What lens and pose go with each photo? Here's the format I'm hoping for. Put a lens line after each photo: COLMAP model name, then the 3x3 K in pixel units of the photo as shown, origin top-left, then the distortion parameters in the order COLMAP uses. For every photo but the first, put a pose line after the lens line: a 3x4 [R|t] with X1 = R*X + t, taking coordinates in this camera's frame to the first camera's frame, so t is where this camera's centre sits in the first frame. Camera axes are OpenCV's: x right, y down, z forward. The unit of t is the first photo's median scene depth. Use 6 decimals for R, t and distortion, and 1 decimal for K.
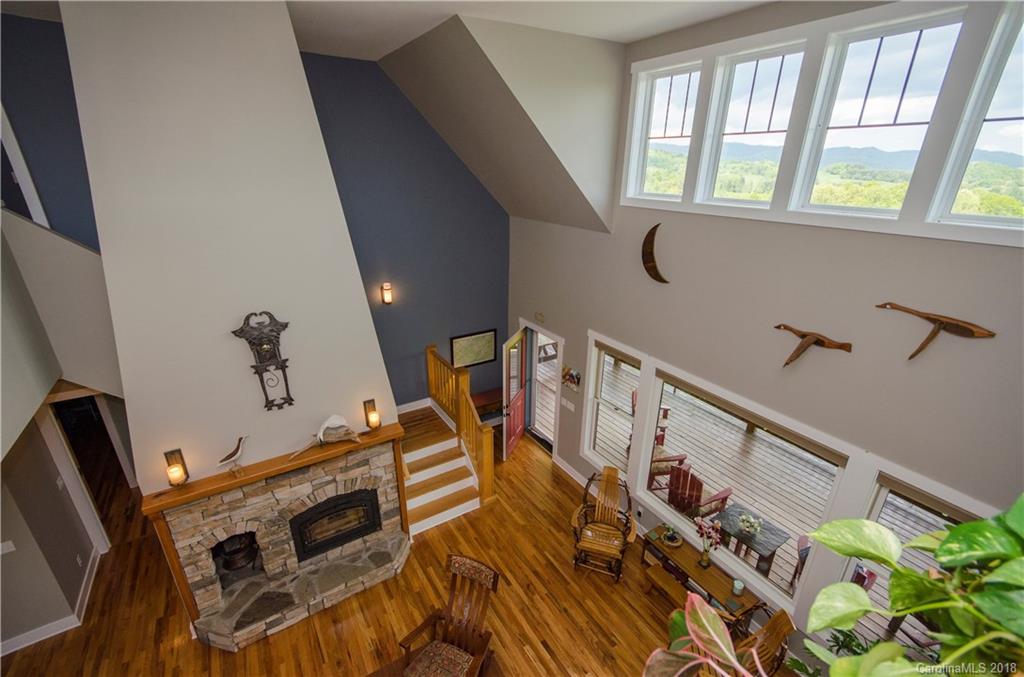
lens RADIAL K [[438.8, 0, 513.7], [0, 438.8, 343.3], [0, 0, 1]] dist [0.000074, -0.000023]
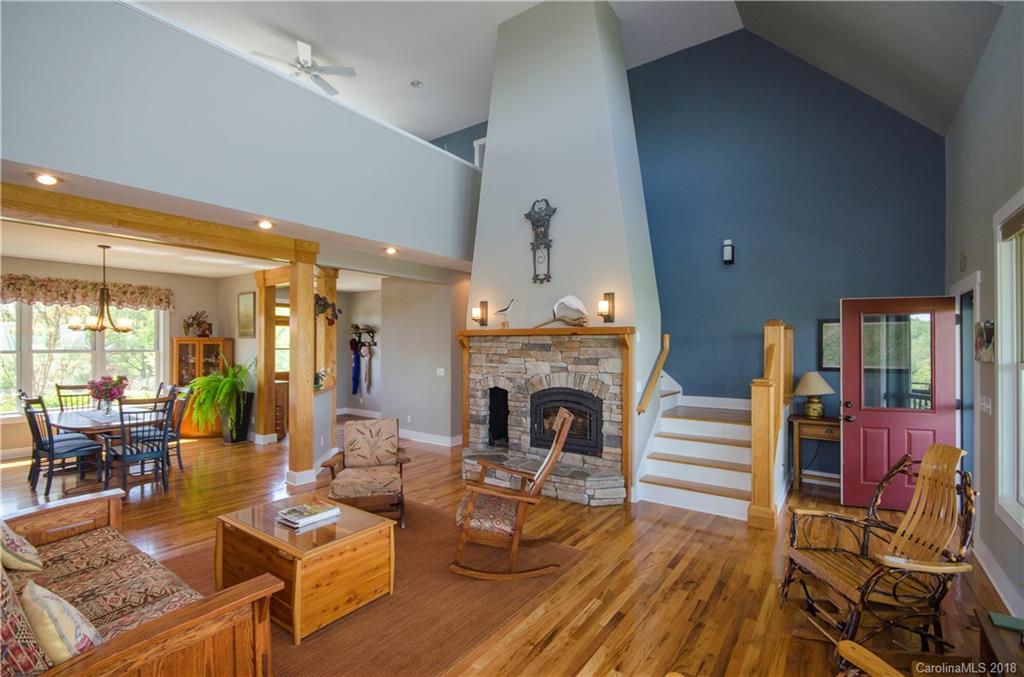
lens RADIAL K [[453.8, 0, 529.8], [0, 453.8, 343.5], [0, 0, 1]] dist [0.001781, -0.005678]
pose [[0.400792, -0.011019, -0.916103, 0.567116], [-0.336615, 0.928218, -0.158432, 0.486492], [0.852089, 0.371872, 0.368314, 0.549054]]
